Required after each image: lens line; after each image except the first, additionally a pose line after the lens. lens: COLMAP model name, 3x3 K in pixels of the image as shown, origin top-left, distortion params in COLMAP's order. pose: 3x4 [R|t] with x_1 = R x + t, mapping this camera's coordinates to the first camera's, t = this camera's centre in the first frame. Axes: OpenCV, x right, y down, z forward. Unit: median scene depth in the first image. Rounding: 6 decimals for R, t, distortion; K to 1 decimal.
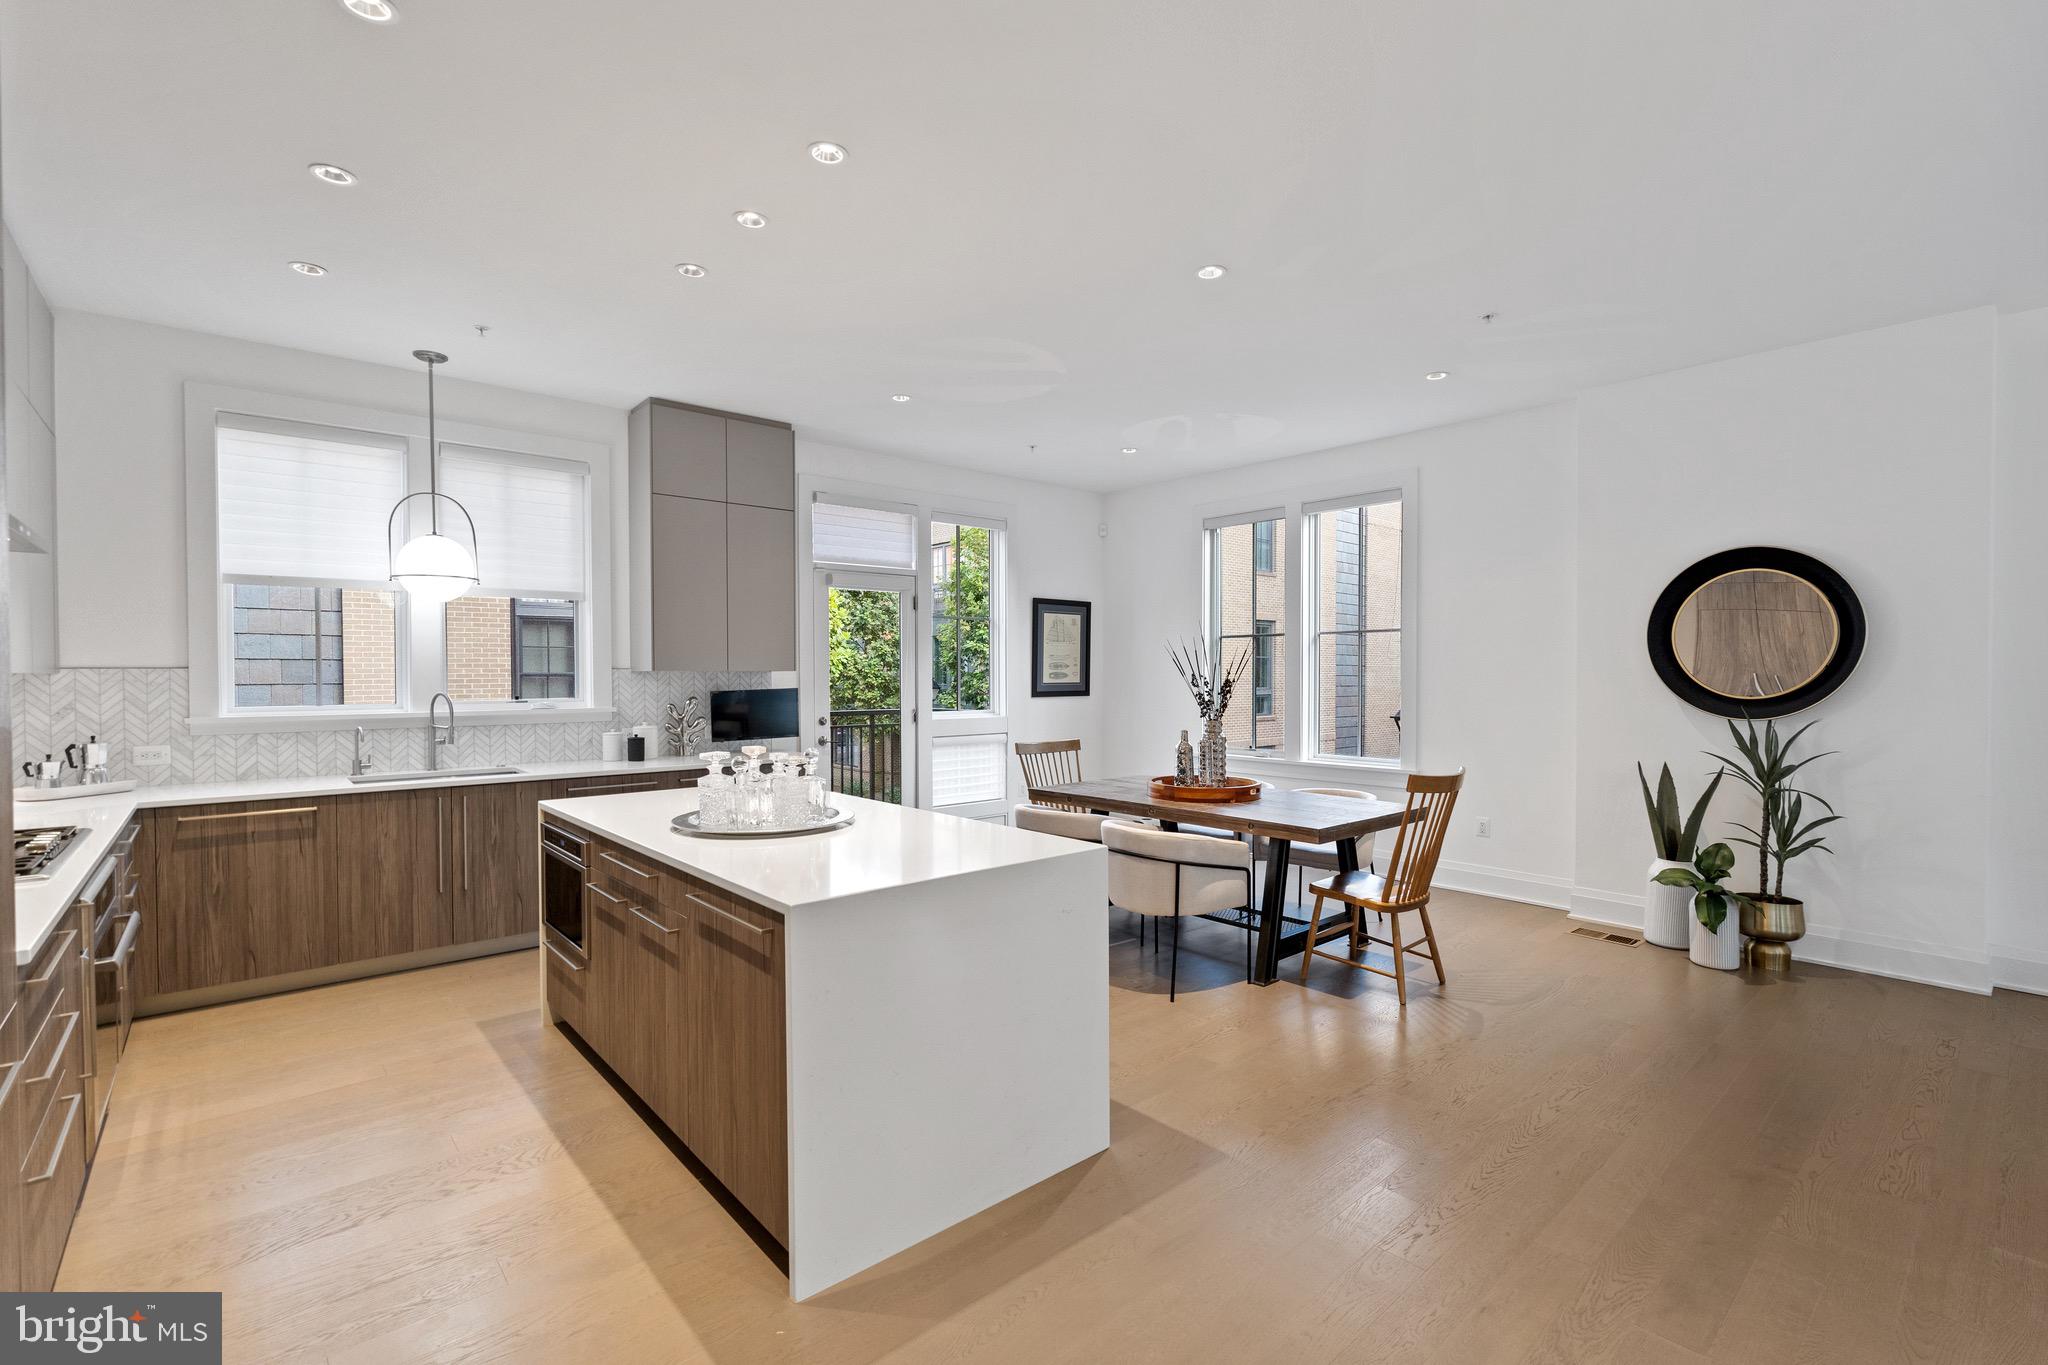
lens RADIAL K [[897.4, 0, 1009.9], [0, 897.4, 687.4], [0, 0, 1]] dist [-0.003933, 0.001128]
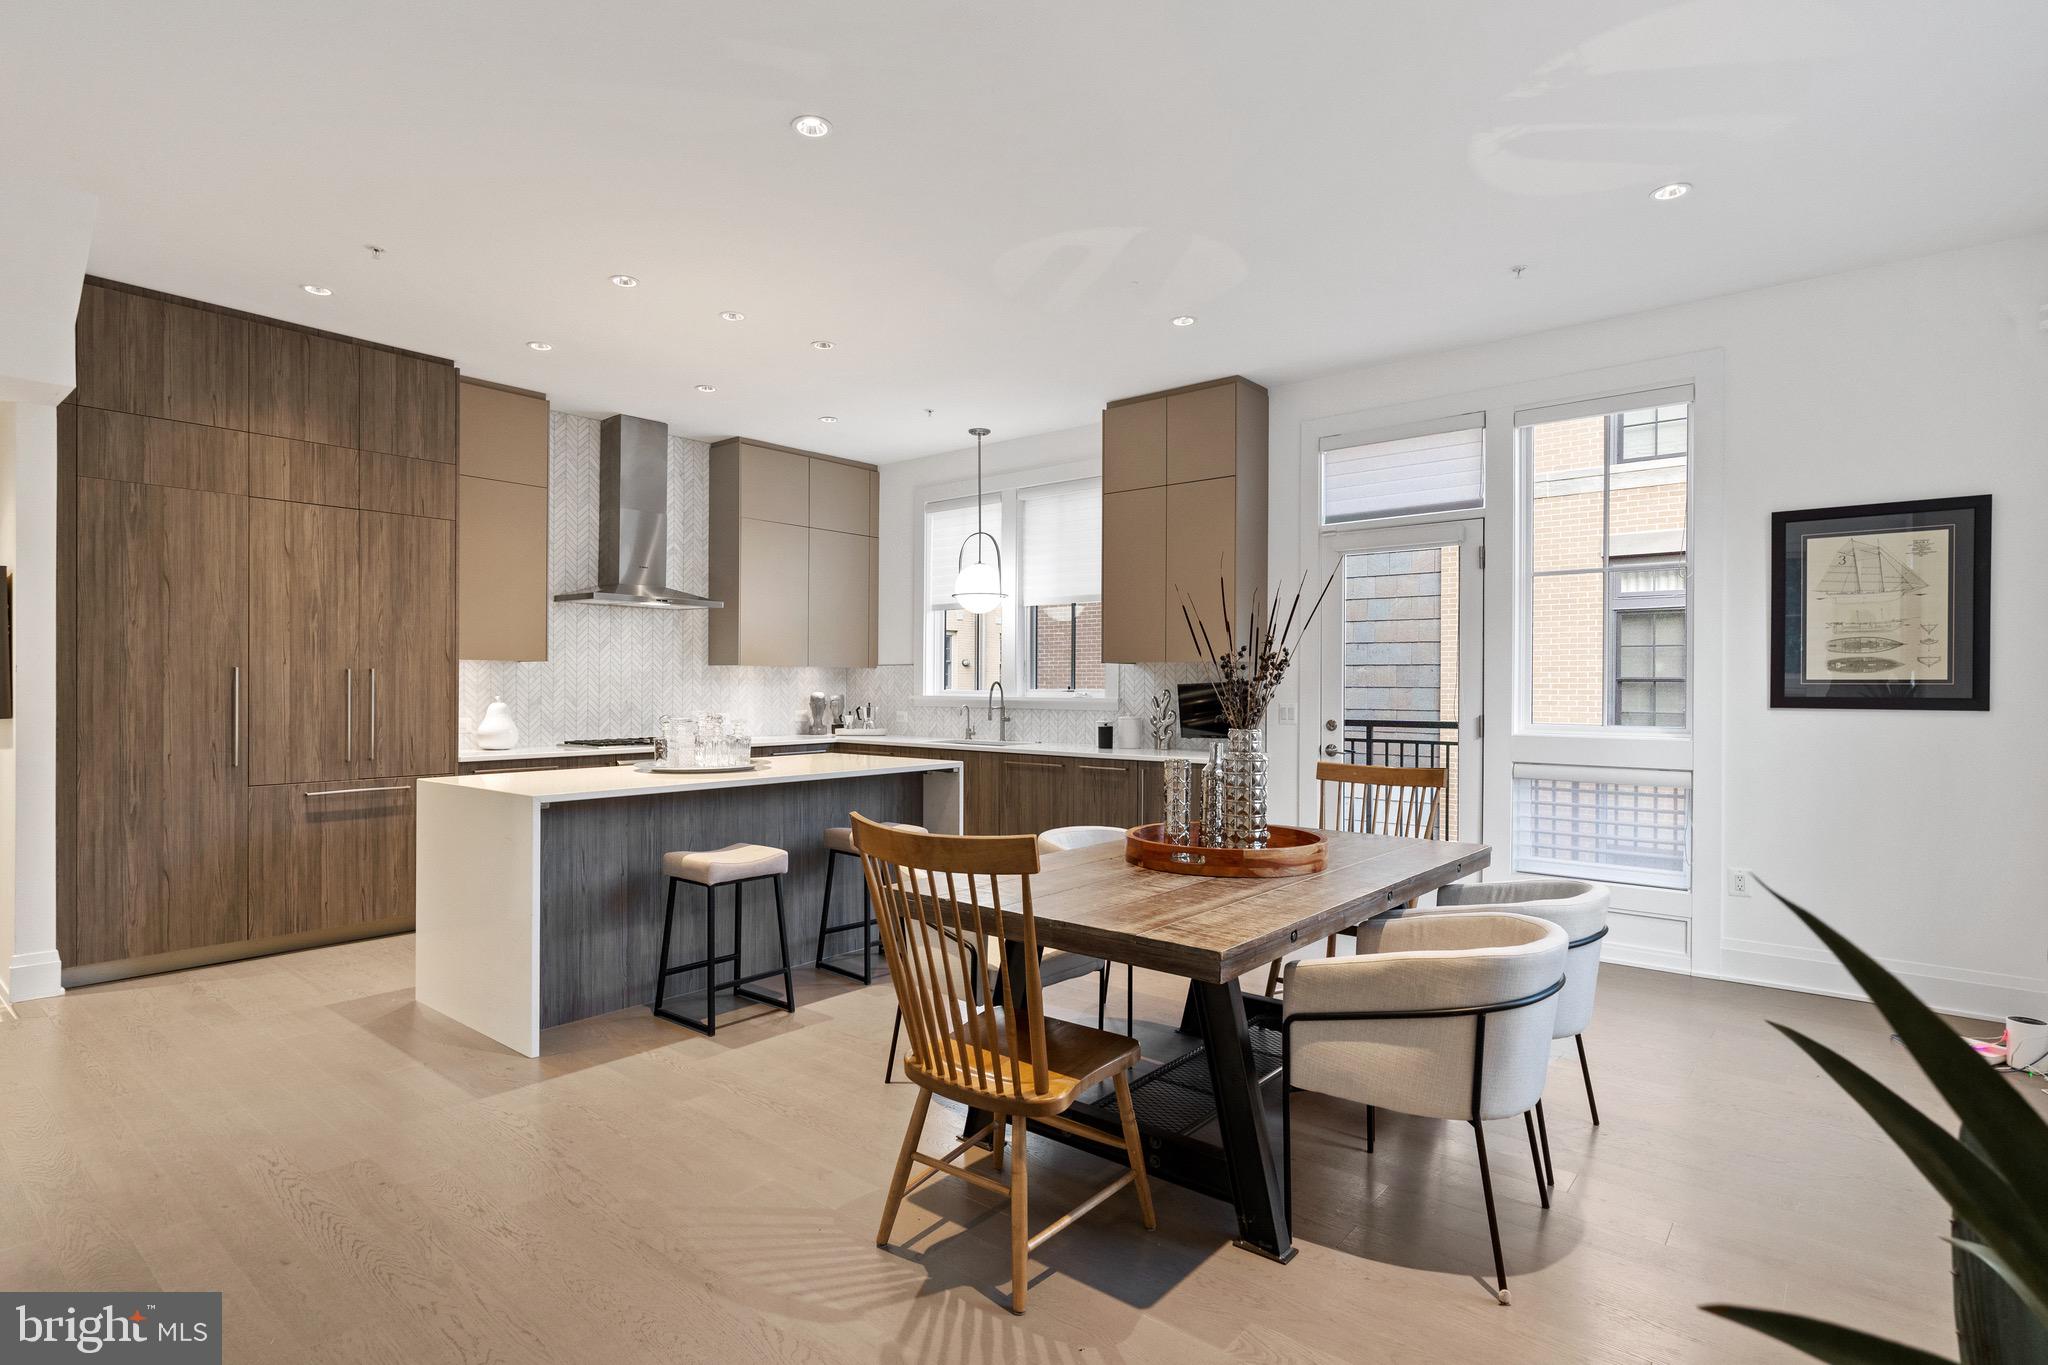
lens RADIAL K [[1005.3, 0, 1005.8], [0, 1005.3, 690.9], [0, 0, 1]] dist [-0.010761, 0.002048]
pose [[0.168031, 0.007810, -0.985751, 0.762511], [-0.020656, 0.999777, 0.004400, 0.011753], [0.985565, 0.019623, 0.168155, 0.705586]]
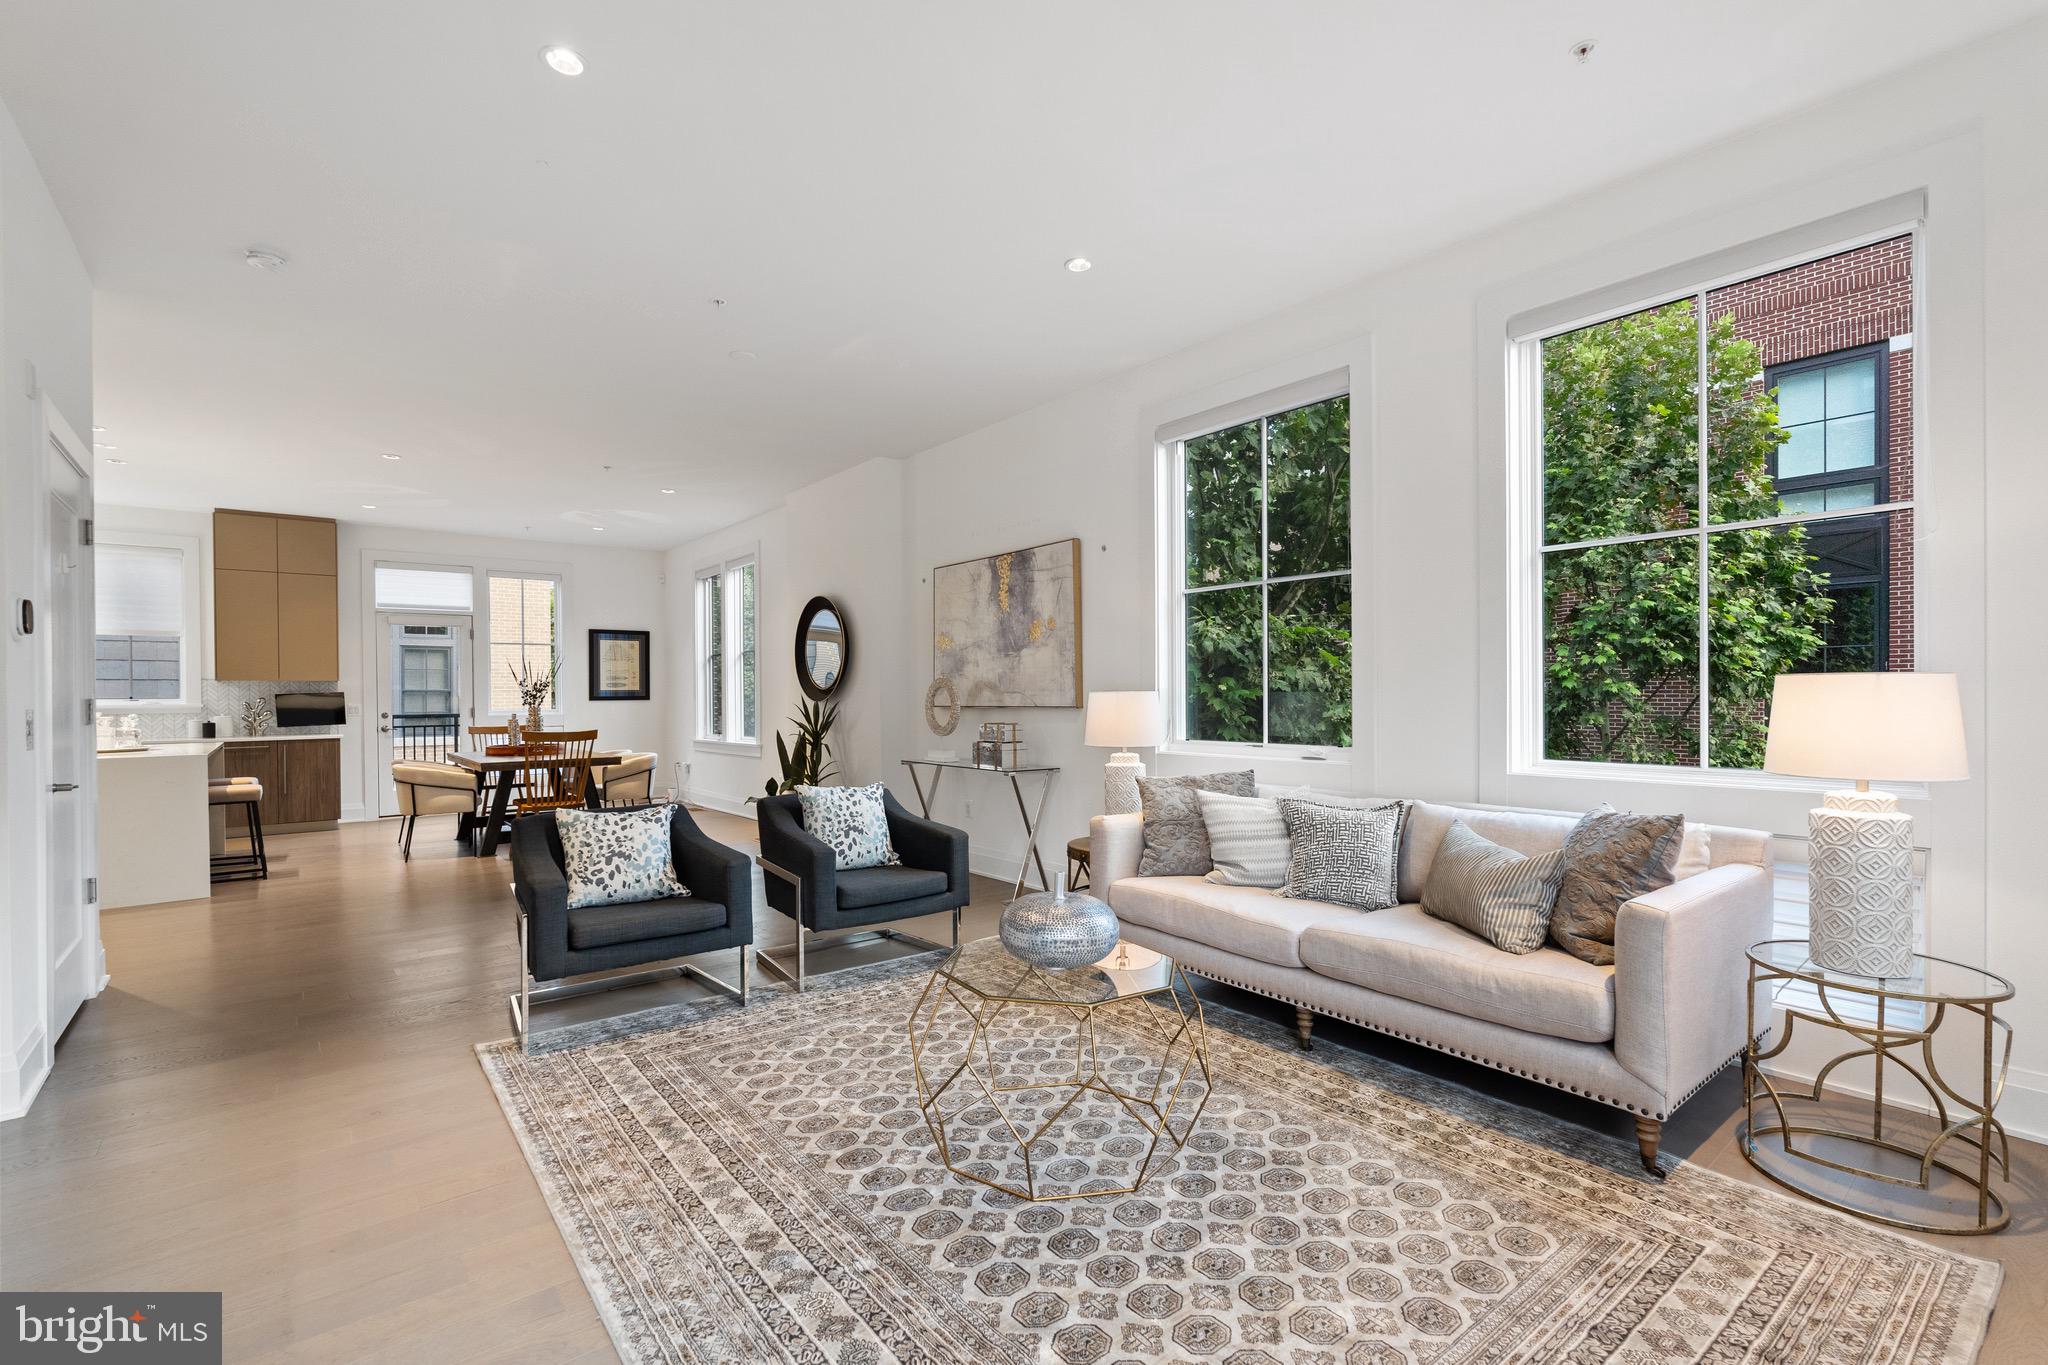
lens RADIAL K [[897.4, 0, 1026.4], [0, 897.4, 693.2], [0, 0, 1]] dist [-0.003933, 0.001128]
pose [[0.999468, -0.009817, -0.031103, 1.109136], [0.009212, 0.999767, -0.019511, 0.049057], [0.031288, 0.019214, 0.999326, -0.548909]]
